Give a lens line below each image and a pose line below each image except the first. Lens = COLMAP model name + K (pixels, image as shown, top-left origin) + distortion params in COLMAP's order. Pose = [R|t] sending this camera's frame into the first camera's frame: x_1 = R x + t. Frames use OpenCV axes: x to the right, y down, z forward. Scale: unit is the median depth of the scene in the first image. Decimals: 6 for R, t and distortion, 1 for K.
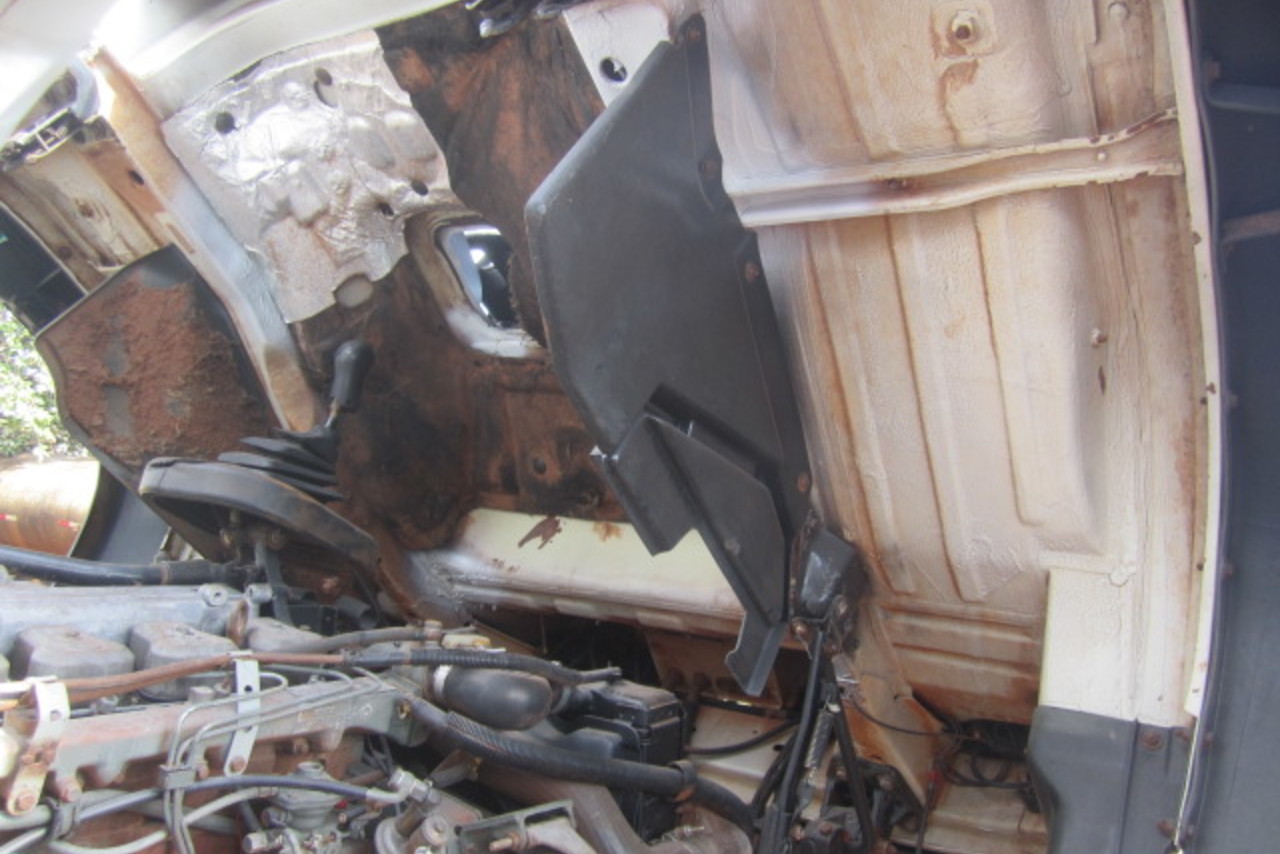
lens RADIAL K [[1077.2, 0, 640.1], [0, 1077.2, 402.4], [0, 0, 1]] dist [0.003034, -0.044338]
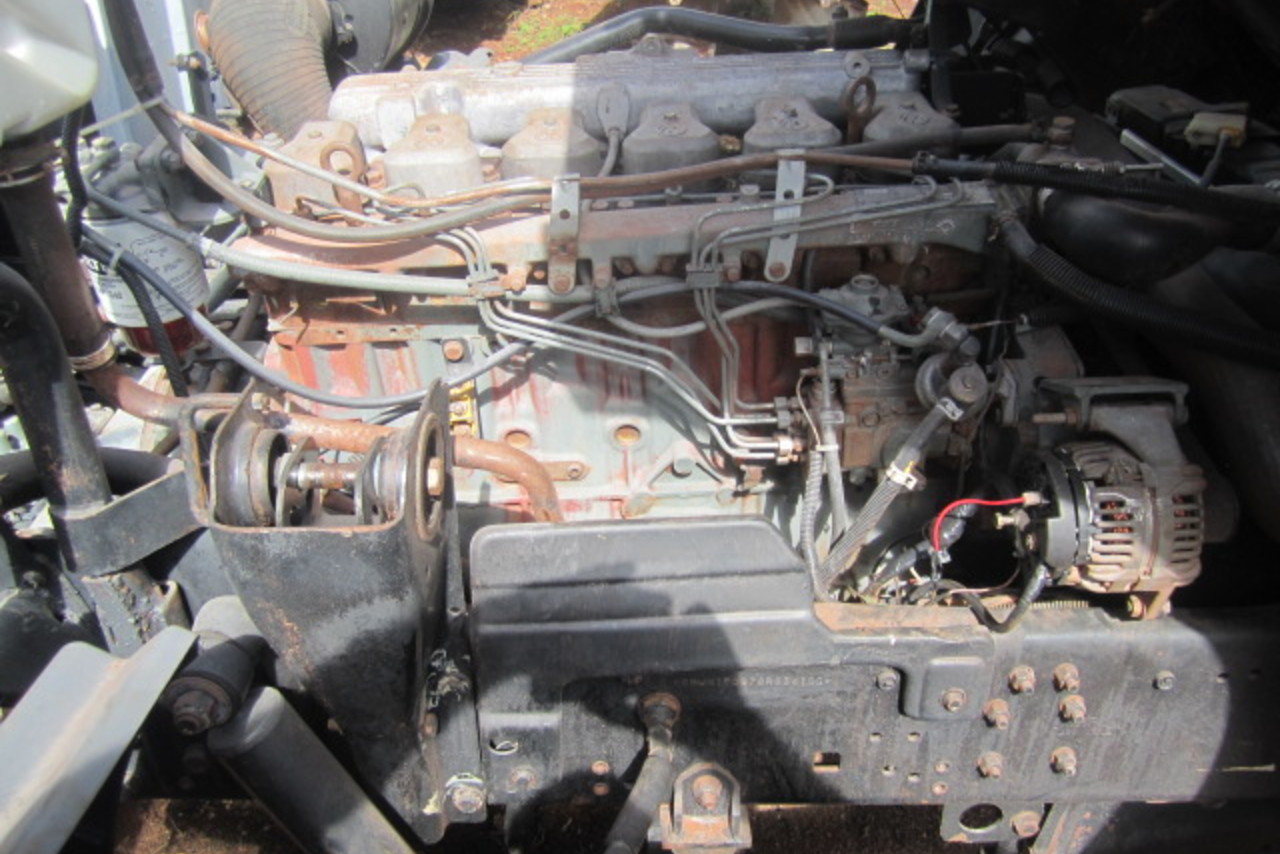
lens RADIAL K [[1077.2, 0, 640.1], [0, 1077.2, 402.4], [0, 0, 1]] dist [0.003034, -0.044338]
pose [[0.576663, 0.296438, -0.761304, 0.313862], [0.172275, 0.866775, 0.467999, -0.032536], [0.798612, -0.401031, 0.448768, 0.407105]]
